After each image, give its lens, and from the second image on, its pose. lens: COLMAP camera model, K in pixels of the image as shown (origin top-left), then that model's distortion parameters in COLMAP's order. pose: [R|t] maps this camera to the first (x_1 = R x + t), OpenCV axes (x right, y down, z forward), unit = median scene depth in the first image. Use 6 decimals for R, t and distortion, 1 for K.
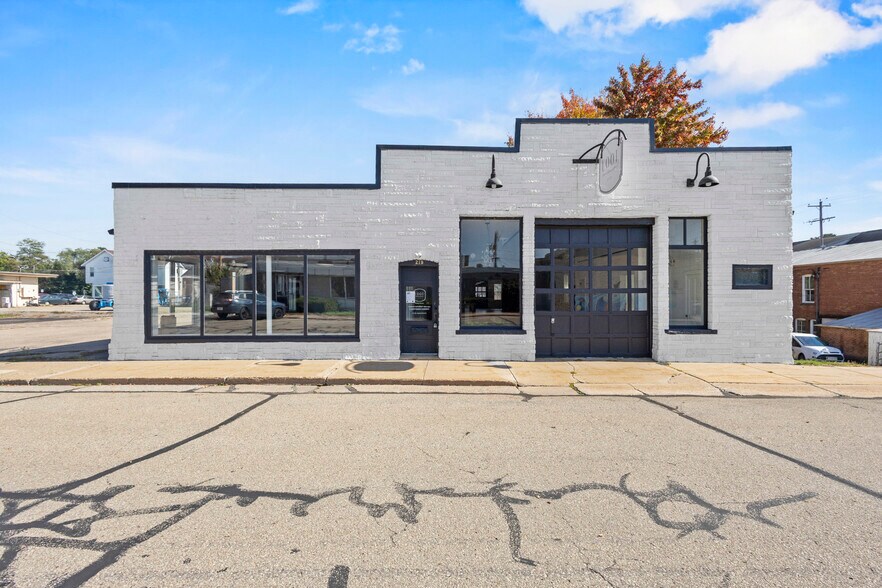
lens RADIAL K [[410.1, 0, 428.0], [0, 410.1, 293.2], [0, 0, 1]] dist [0.019124, 0.000034]
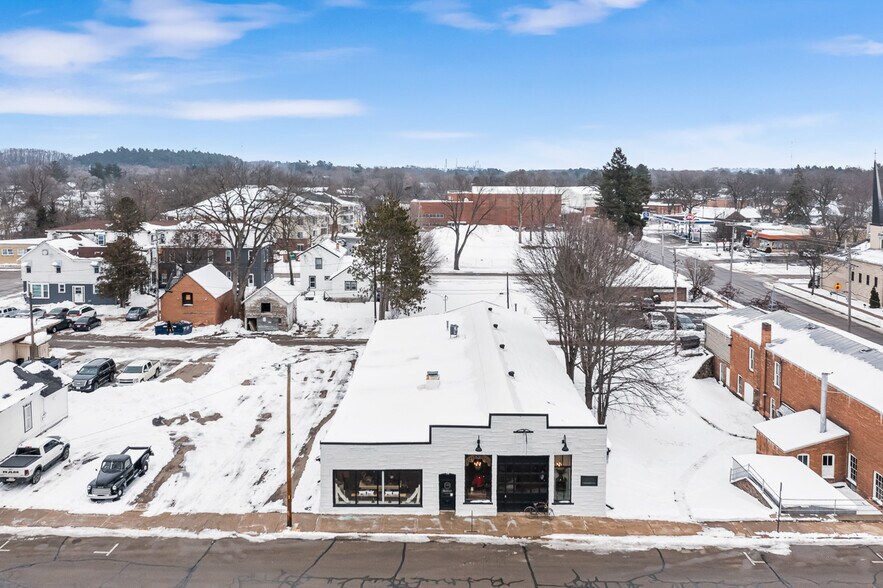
lens RADIAL K [[706.8, 0, 402.1], [0, 706.8, 216.9], [0, 0, 1]] dist [-0.008377, -0.008371]
pose [[0.999877, 0.004272, -0.015088, -0.225925], [-0.003490, 0.998665, 0.051531, -1.742482], [0.015288, -0.051472, 0.998557, -2.943625]]
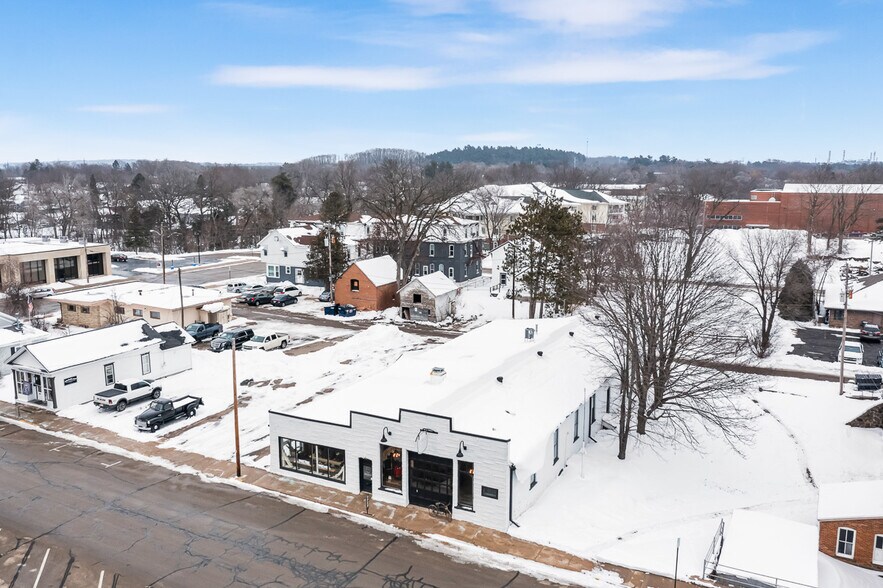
lens RADIAL K [[717.6, 0, 419.9], [0, 717.6, 295.3], [0, 0, 1]] dist [-0.013724, -0.004359]
pose [[0.874078, 0.080603, -0.479052, 2.236404], [-0.001254, 0.986510, 0.163697, -1.738893], [0.485784, -0.142483, 0.862387, -2.399147]]
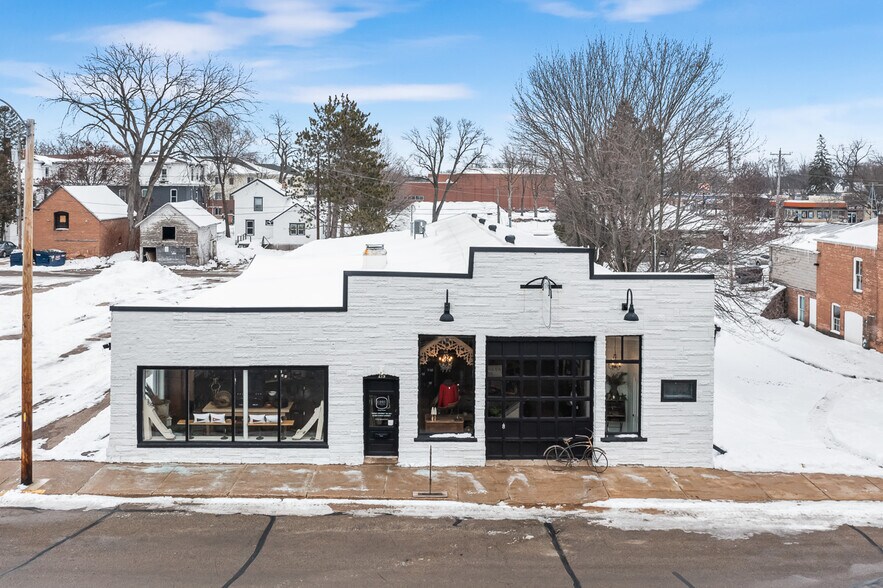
lens RADIAL K [[706.8, 0, 402.1], [0, 706.8, 216.9], [0, 0, 1]] dist [-0.008377, -0.008371]
pose [[0.999959, 0.007858, 0.004477, 0.022138], [-0.007918, 0.999878, 0.013490, -0.530262], [-0.004370, -0.013525, 0.999899, -0.898908]]
